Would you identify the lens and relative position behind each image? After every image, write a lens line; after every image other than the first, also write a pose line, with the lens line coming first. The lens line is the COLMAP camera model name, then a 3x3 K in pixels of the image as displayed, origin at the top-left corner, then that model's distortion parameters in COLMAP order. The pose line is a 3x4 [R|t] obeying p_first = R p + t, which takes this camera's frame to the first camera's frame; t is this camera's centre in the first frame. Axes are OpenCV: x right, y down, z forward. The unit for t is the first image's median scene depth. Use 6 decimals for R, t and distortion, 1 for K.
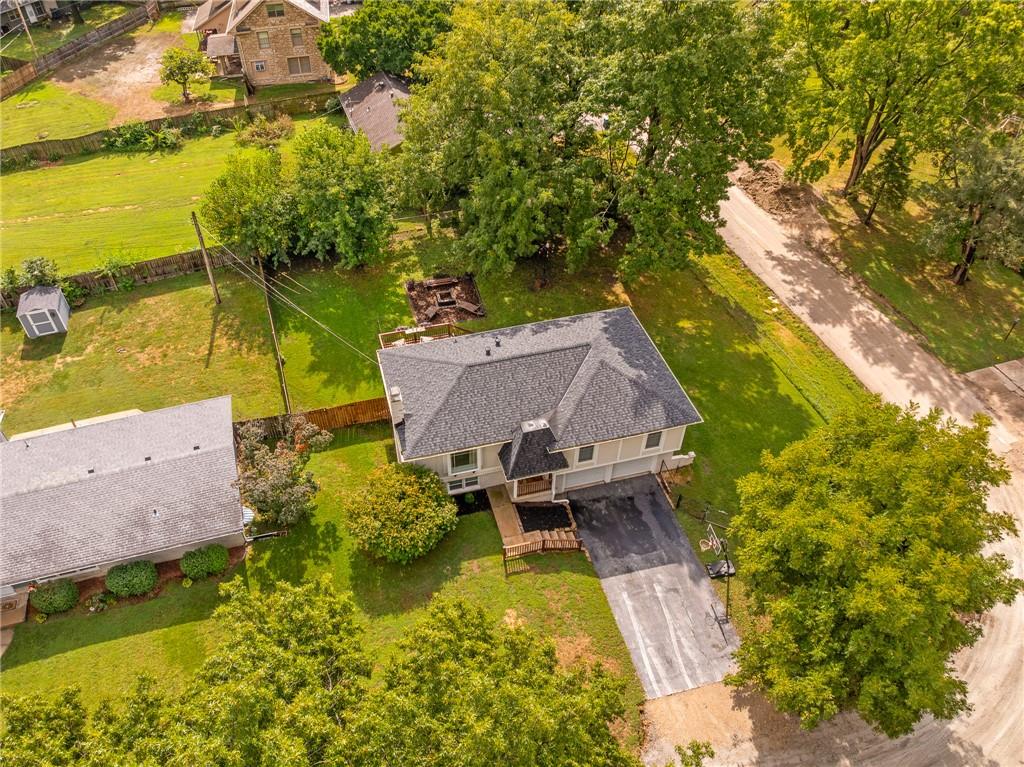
lens RADIAL K [[771.6, 0, 445.9], [0, 771.6, 383.8], [0, 0, 1]] dist [-0.045874, 0.004082]
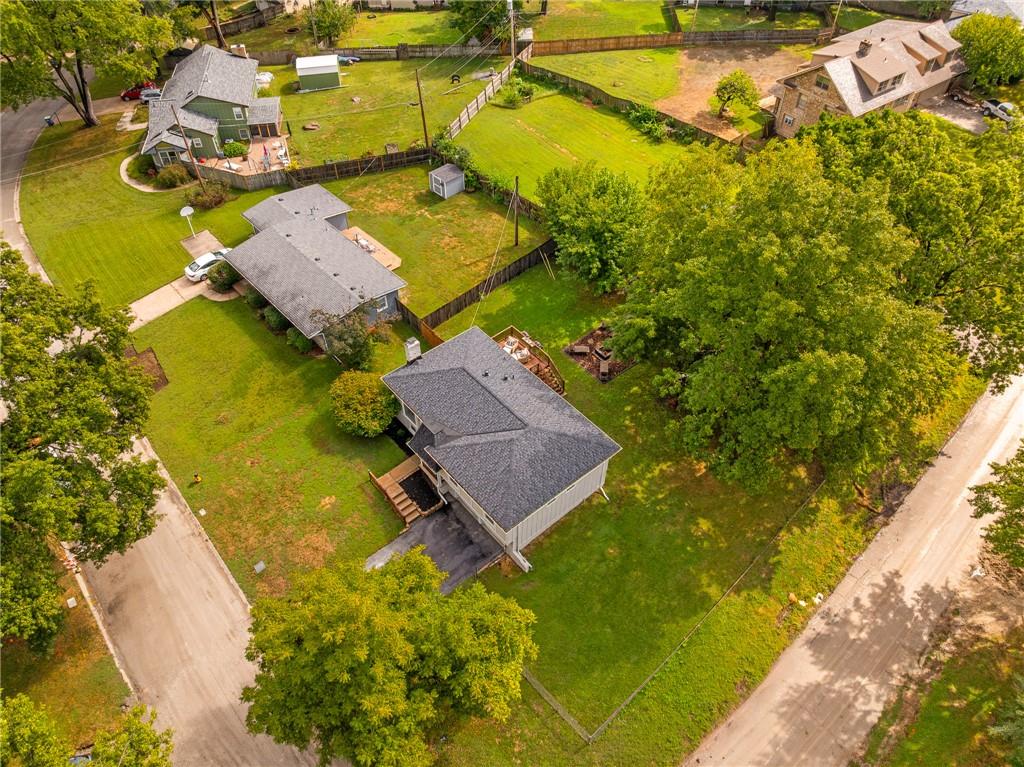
lens RADIAL K [[721.4, 0, 509.7], [0, 721.4, 389.0], [0, 0, 1]] dist [-0.036363, -0.003355]
pose [[0.458316, 0.674724, -0.578528, 0.593851], [-0.626311, 0.707022, 0.328413, -0.334910], [0.630620, 0.211821, 0.746626, 0.116469]]
